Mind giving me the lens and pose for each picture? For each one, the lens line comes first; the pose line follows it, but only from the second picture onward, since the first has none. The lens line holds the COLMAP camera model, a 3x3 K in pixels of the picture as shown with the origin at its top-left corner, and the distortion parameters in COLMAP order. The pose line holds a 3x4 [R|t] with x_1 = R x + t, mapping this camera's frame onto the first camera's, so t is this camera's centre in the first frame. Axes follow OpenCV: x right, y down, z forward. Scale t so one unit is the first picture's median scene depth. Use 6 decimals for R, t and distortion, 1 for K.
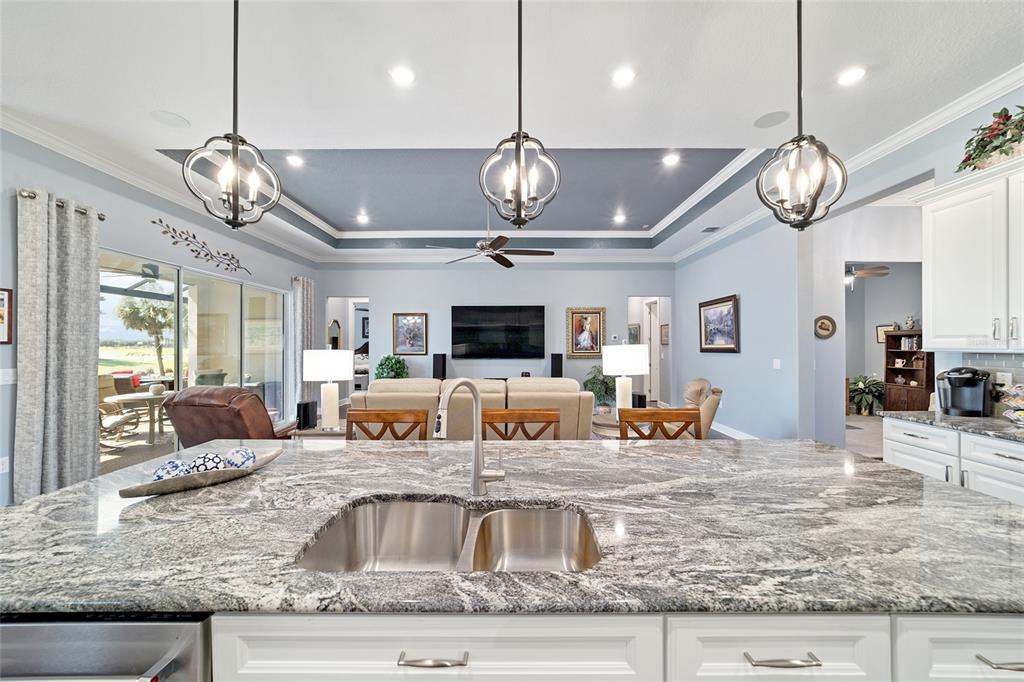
lens RADIAL K [[411.6, 0, 512.0], [0, 411.6, 341.0], [0, 0, 1]] dist [-0.001266, -0.000007]
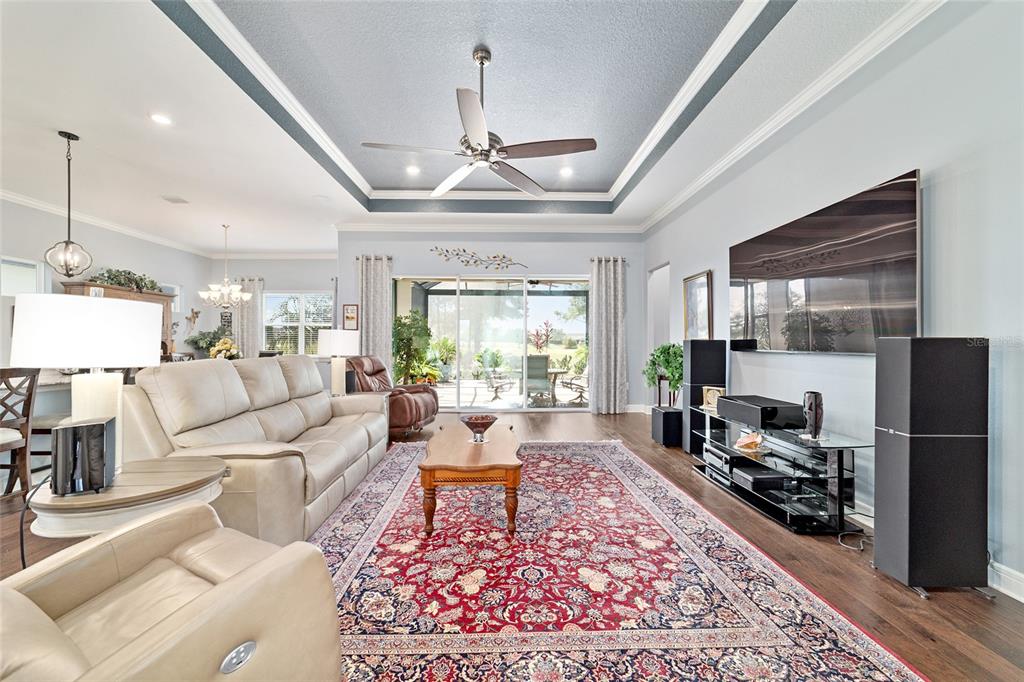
lens RADIAL K [[411.6, 0, 512.0], [0, 411.6, 341.0], [0, 0, 1]] dist [-0.001266, -0.000007]
pose [[0.023683, -0.002337, -0.999717, 0.591624], [0.012152, 0.999924, -0.002050, 0.048327], [0.999646, -0.012100, 0.023710, 1.138500]]
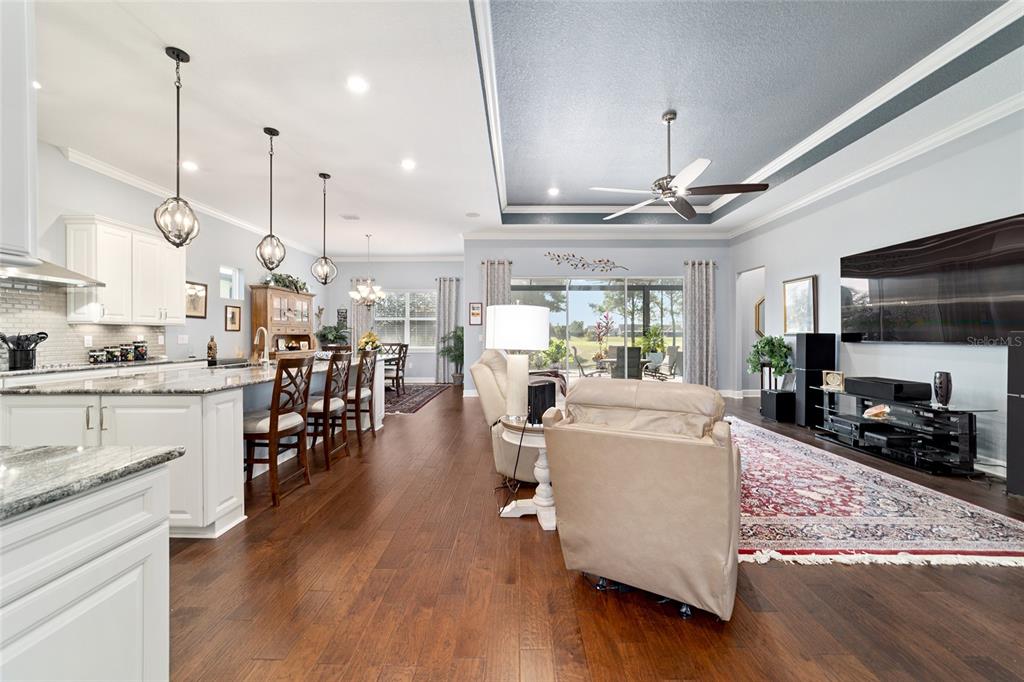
lens RADIAL K [[410.5, 0, 517.1], [0, 410.5, 337.9], [0, 0, 1]] dist [0.000201, 0.006536]
pose [[-0.000625, 0.008000, -0.999968, 0.792417], [0.012867, 0.999885, 0.007992, 0.042392], [0.999917, -0.012861, -0.000728, 0.797061]]
